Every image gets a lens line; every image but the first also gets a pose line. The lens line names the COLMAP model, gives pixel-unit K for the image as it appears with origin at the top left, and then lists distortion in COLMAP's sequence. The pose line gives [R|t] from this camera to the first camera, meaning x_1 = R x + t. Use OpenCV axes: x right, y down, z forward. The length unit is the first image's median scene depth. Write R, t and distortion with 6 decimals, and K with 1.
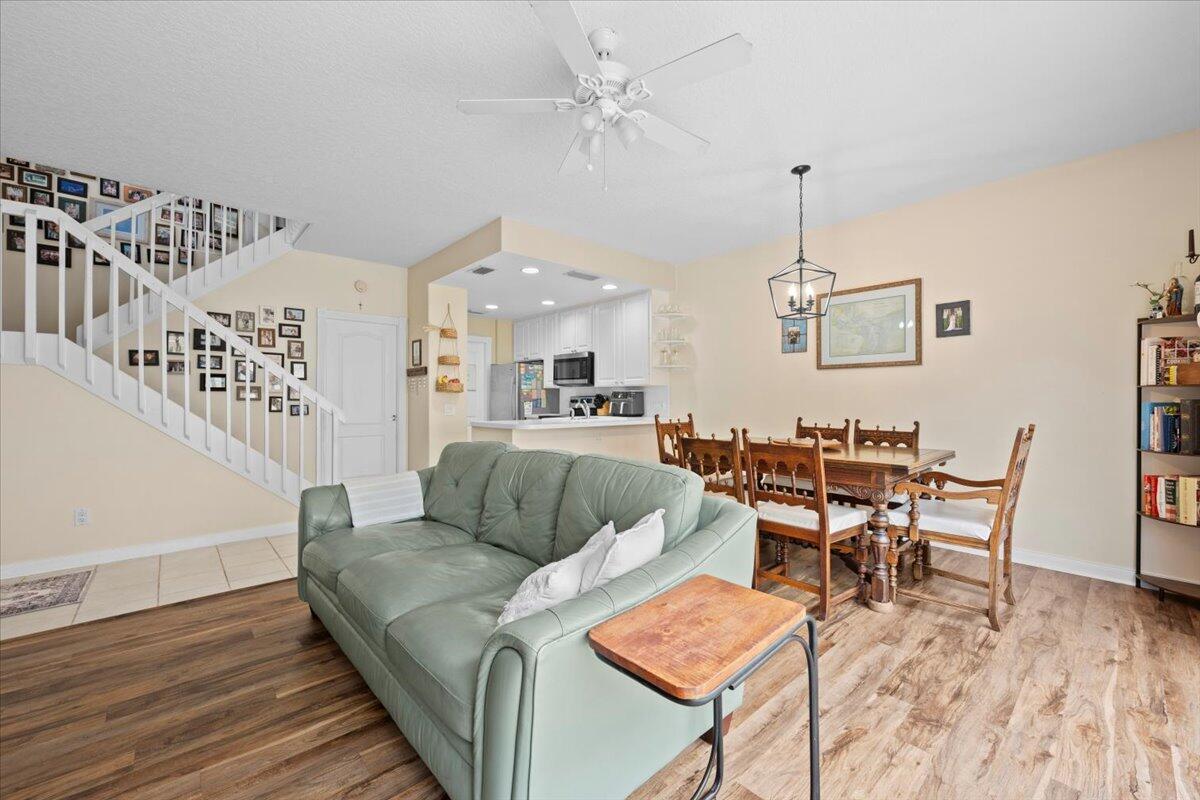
lens RADIAL K [[477.9, 0, 597.9], [0, 477.9, 398.0], [0, 0, 1]] dist [-0.000254, -0.000024]
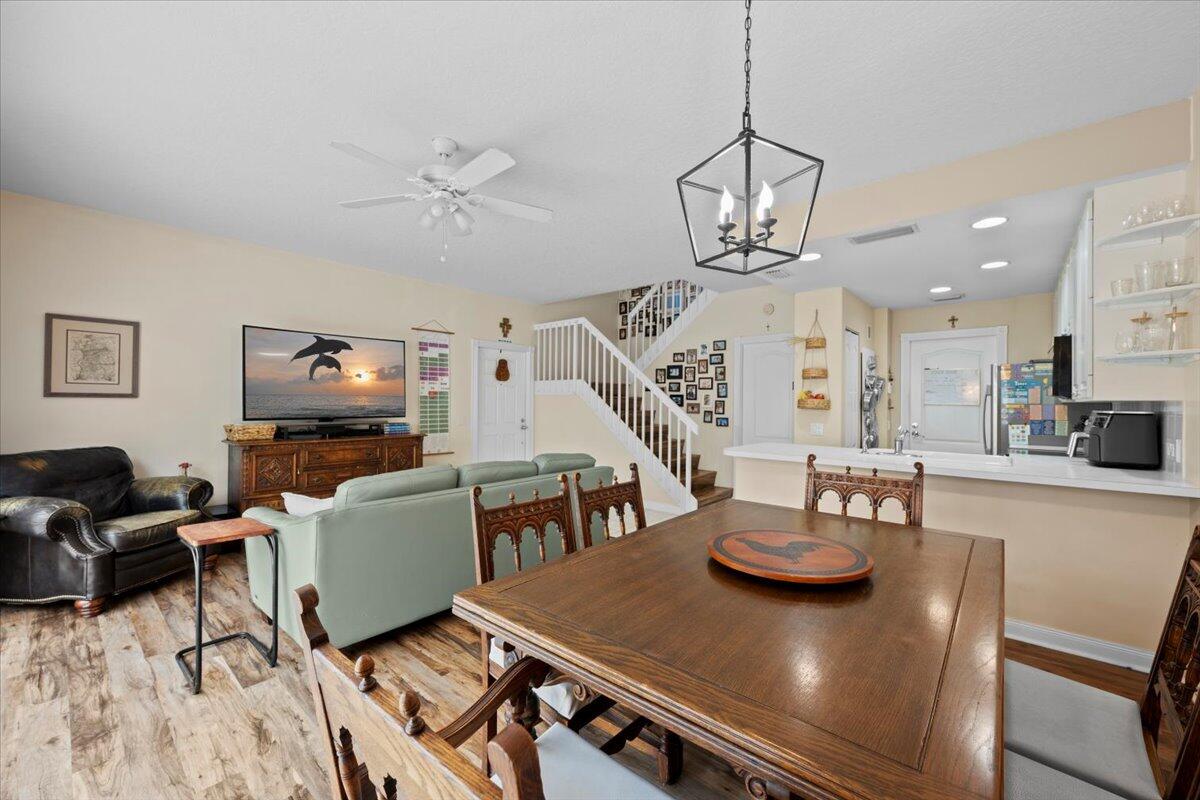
lens RADIAL K [[473.6, 0, 599.9], [0, 473.6, 404.6], [0, 0, 1]] dist [-0.001333, 0.000047]
pose [[0.121714, 0.006795, -0.992542, 0.601150], [-0.006213, 0.999962, 0.006084, -0.027710], [0.992546, 0.005426, 0.121751, 0.577373]]
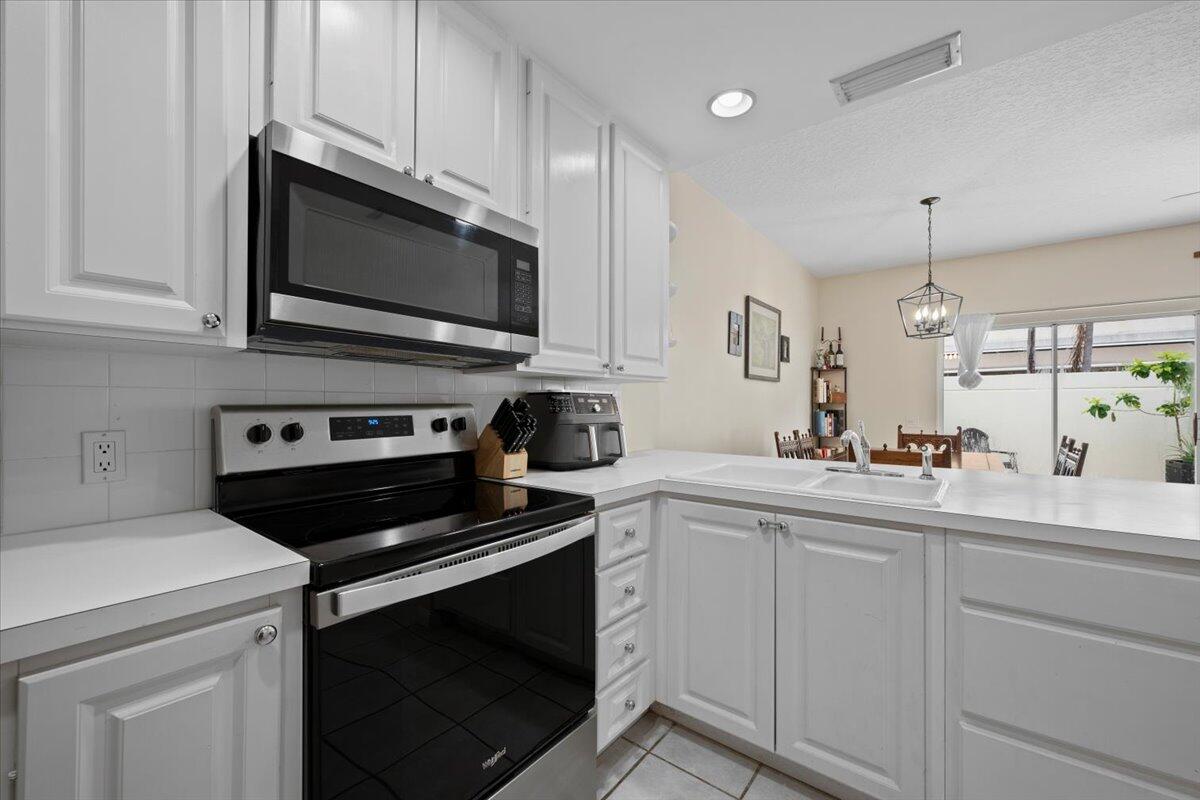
lens RADIAL K [[473.6, 0, 599.9], [0, 473.6, 404.6], [0, 0, 1]] dist [-0.001333, 0.000047]
pose [[-0.162066, 0.001217, 0.986779, -0.364002], [-0.006777, 0.999974, -0.002346, -0.005841], [-0.986757, -0.007067, -0.162054, 1.356713]]
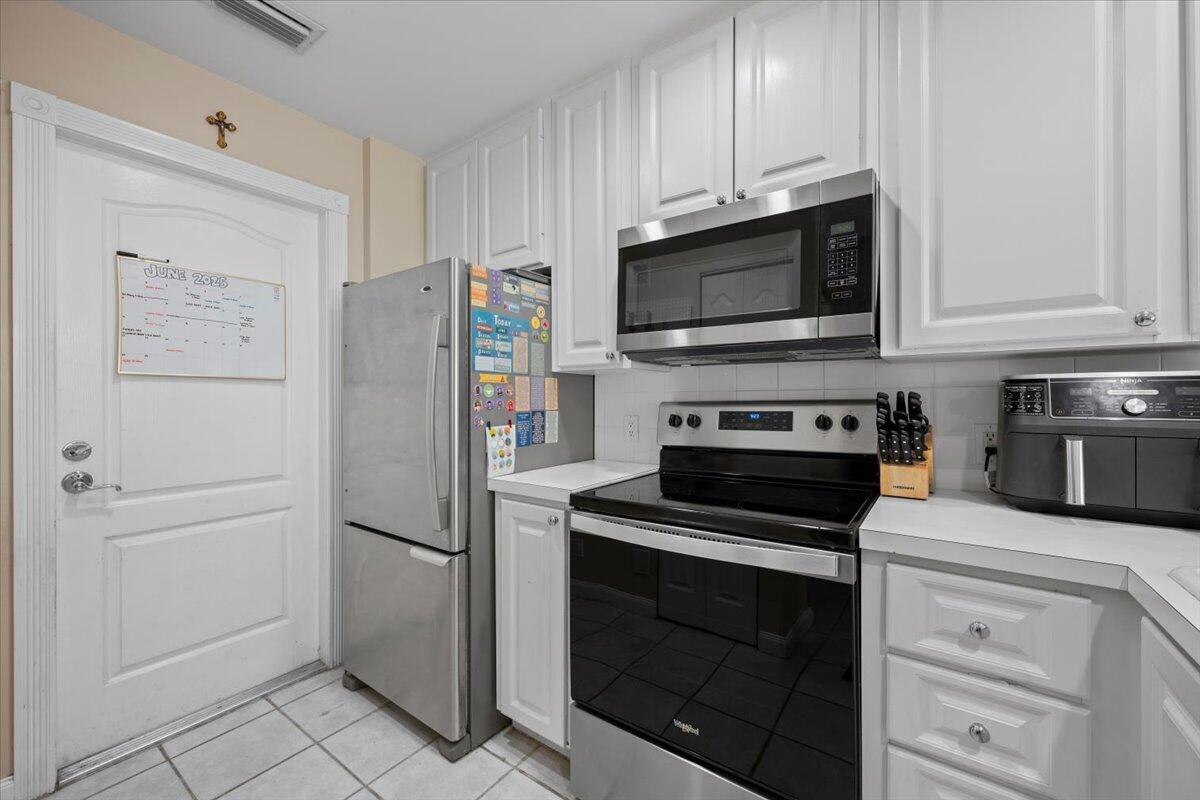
lens RADIAL K [[477.9, 0, 597.9], [0, 477.9, 398.0], [0, 0, 1]] dist [-0.000254, -0.000024]
pose [[0.977601, -0.005726, 0.210390, -0.224446], [0.005512, 0.999984, 0.001605, -0.009001], [-0.210396, -0.000409, 0.977616, 1.128316]]
